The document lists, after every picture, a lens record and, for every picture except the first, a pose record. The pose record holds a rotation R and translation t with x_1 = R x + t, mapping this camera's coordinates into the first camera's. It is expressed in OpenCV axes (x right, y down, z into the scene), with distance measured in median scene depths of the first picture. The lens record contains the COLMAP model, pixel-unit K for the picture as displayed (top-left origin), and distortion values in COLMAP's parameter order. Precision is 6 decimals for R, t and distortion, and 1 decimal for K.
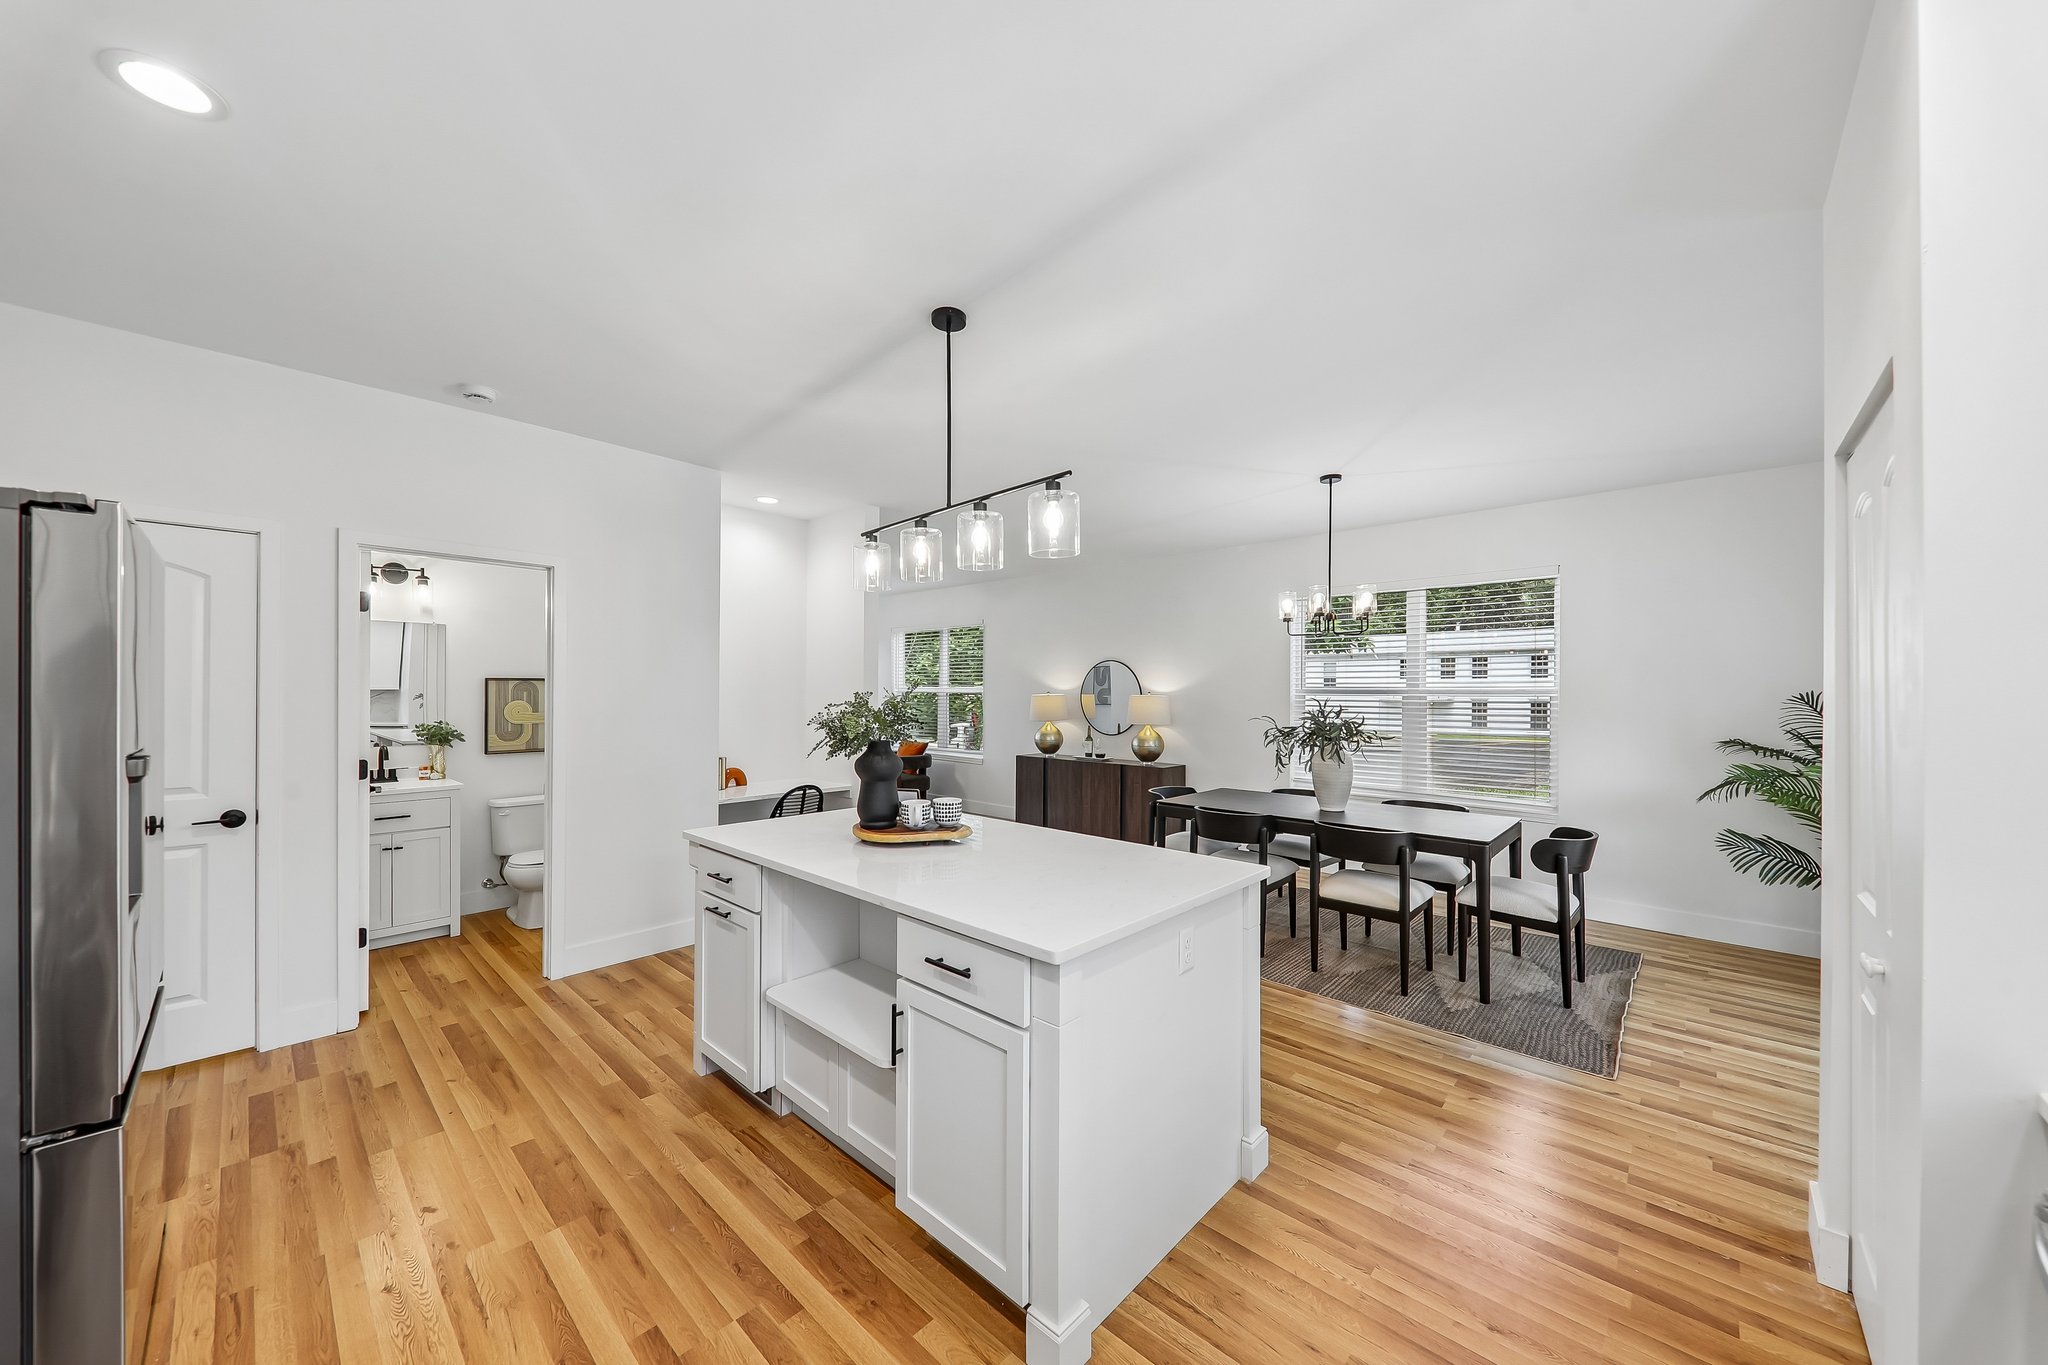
lens RADIAL K [[724.8, 0, 1021.0], [0, 724.8, 688.4], [0, 0, 1]] dist [0.003457, -0.000655]
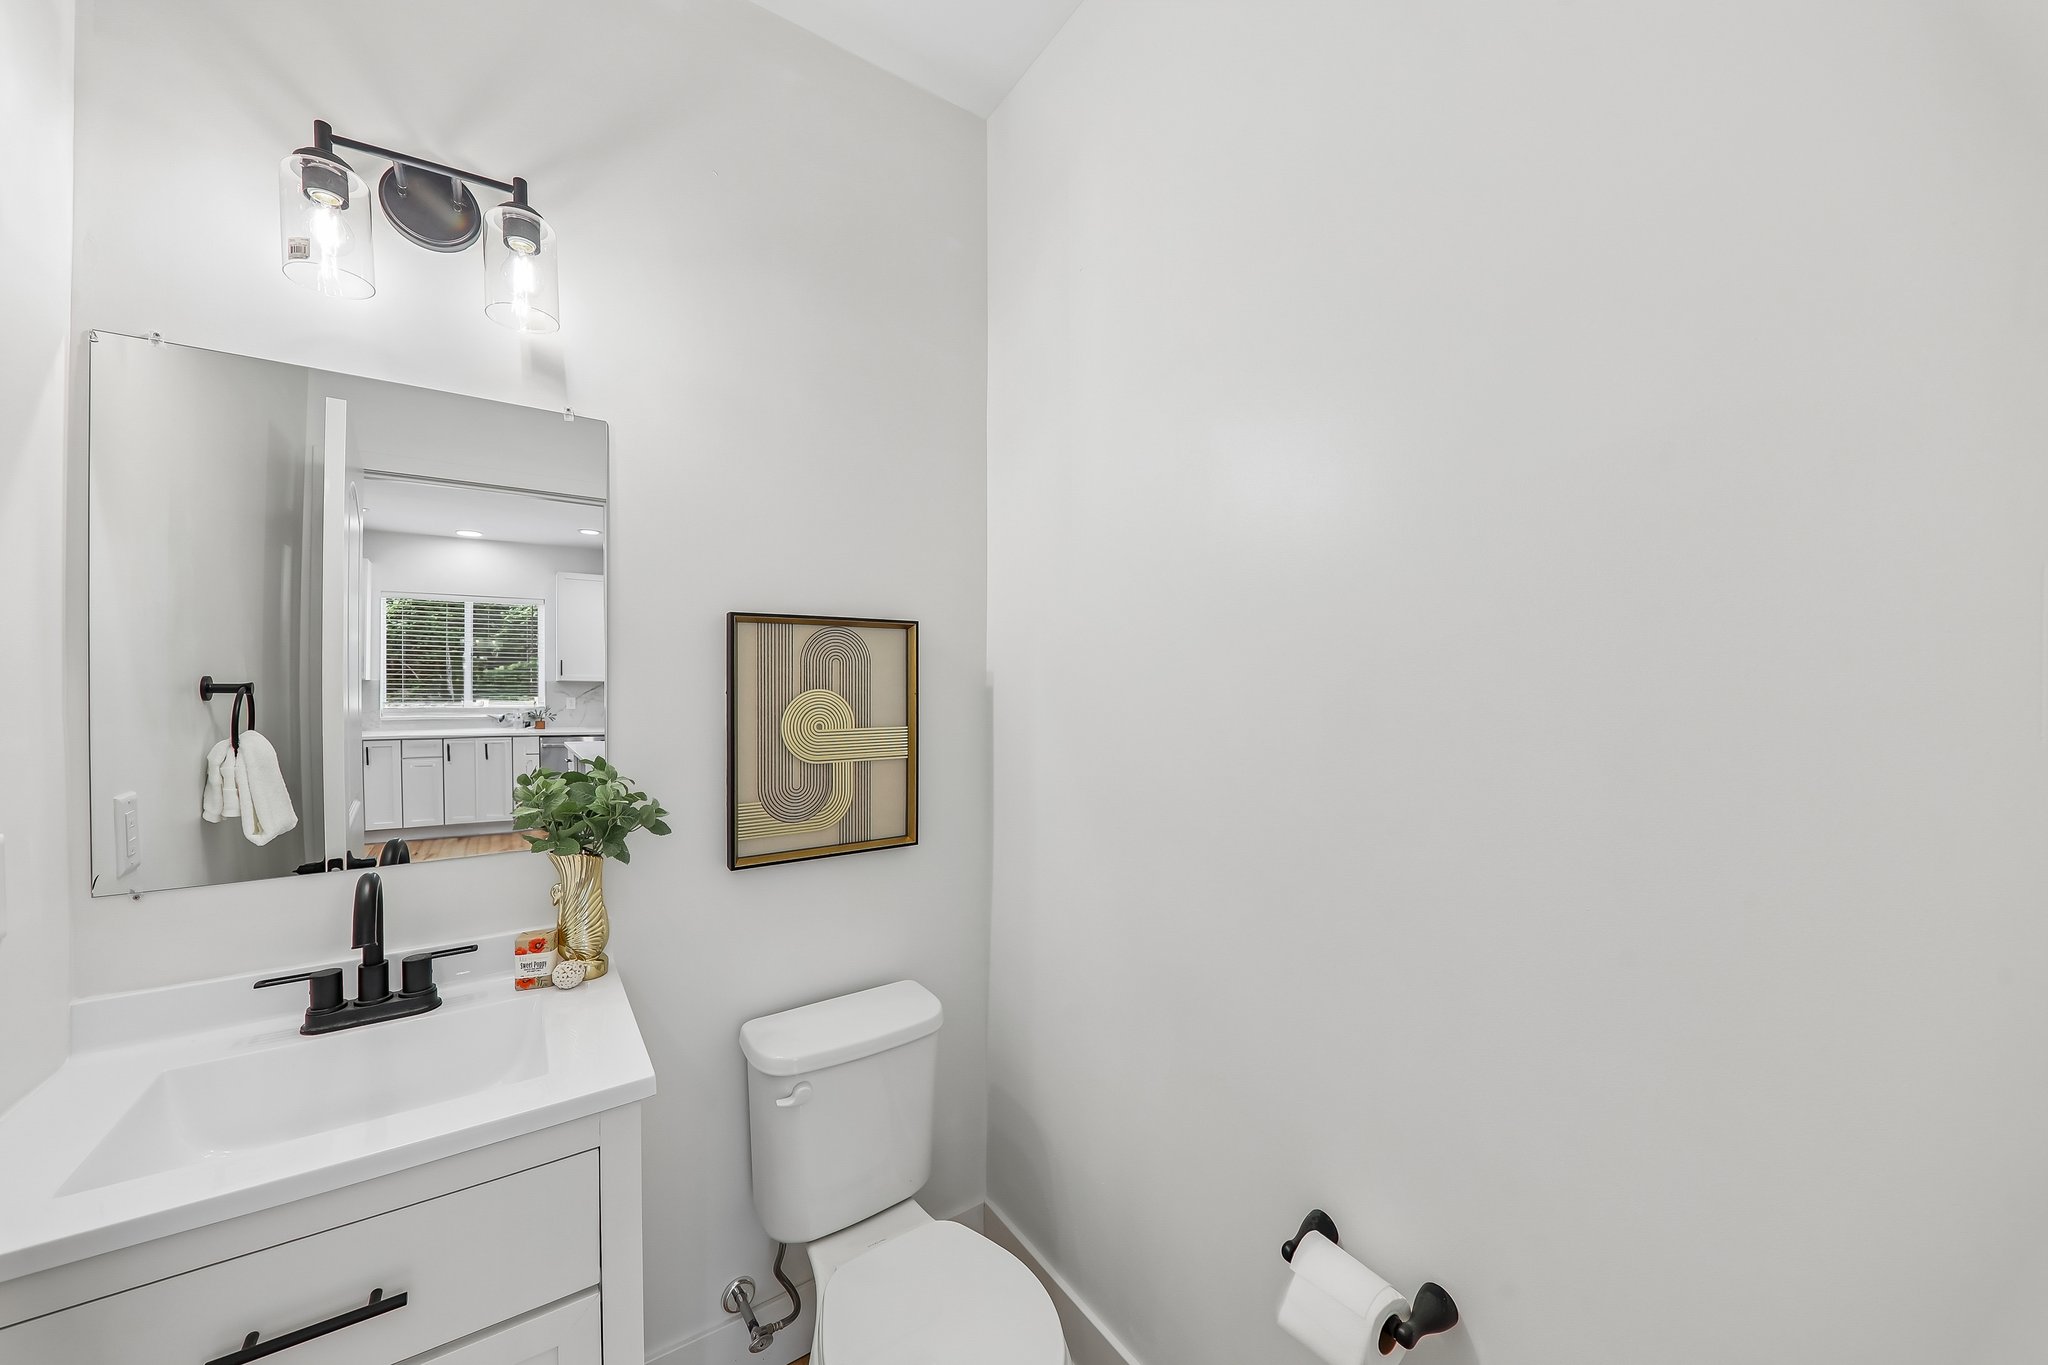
lens RADIAL K [[724.8, 0, 1018.3], [0, 724.8, 677.4], [0, 0, 1]] dist [0.003457, -0.000655]
pose [[0.976631, -0.000164, -0.214922, -0.568476], [0.001386, 0.999984, 0.005539, 0.010521], [0.214918, -0.005707, 0.976615, 0.749078]]
